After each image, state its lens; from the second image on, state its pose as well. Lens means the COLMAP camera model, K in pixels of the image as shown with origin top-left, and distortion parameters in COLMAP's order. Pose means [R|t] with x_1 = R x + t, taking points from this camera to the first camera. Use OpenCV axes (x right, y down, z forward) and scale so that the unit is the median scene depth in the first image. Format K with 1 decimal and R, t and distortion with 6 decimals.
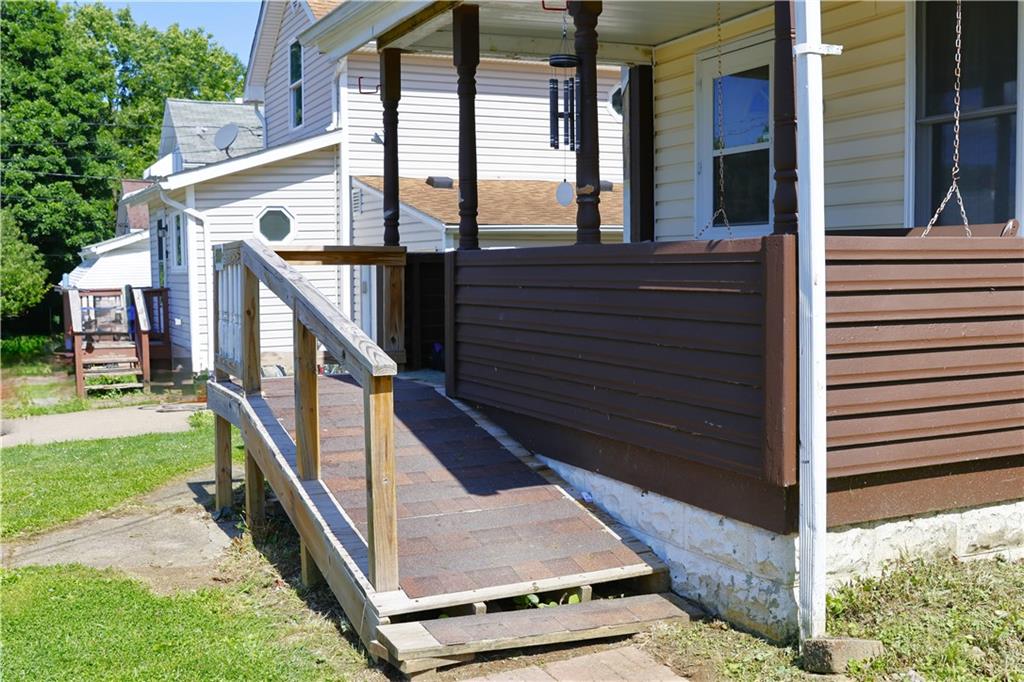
lens RADIAL K [[1130.8, 0, 512.0], [0, 1130.8, 341.0], [0, 0, 1]] dist [-0.120379, 0.001923]
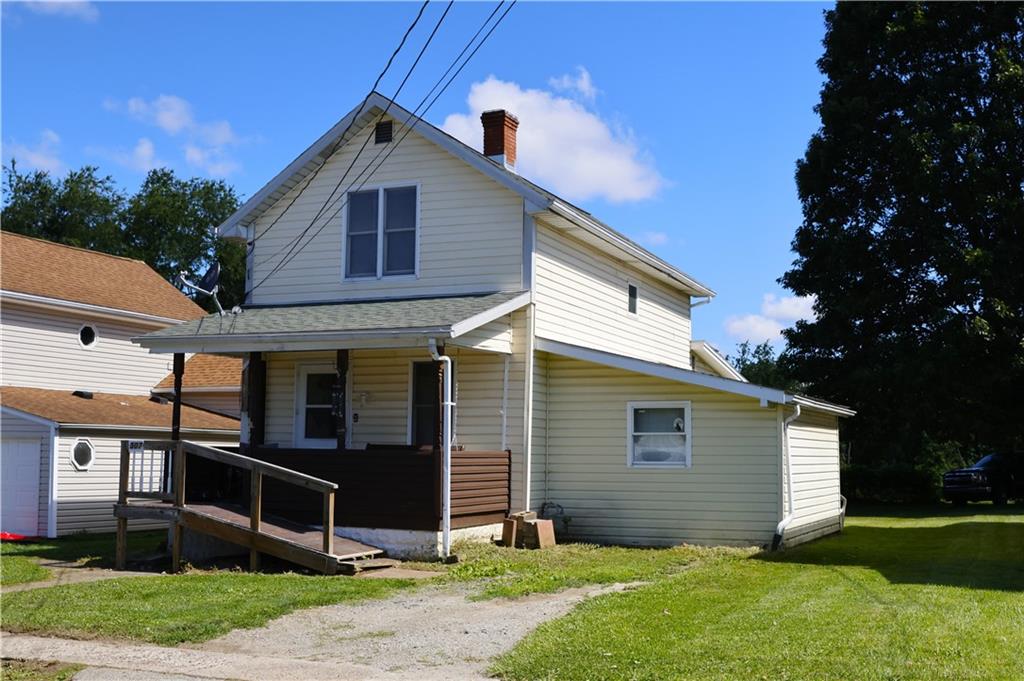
lens RADIAL K [[1130.8, 0, 512.0], [0, 1130.8, 340.5], [0, 0, 1]] dist [-0.120379, 0.001923]
pose [[0.748523, 0.090451, 0.656911, -1.786970], [0.018981, 0.987325, -0.157575, 0.122519], [-0.662837, 0.130417, 0.737318, -1.718419]]
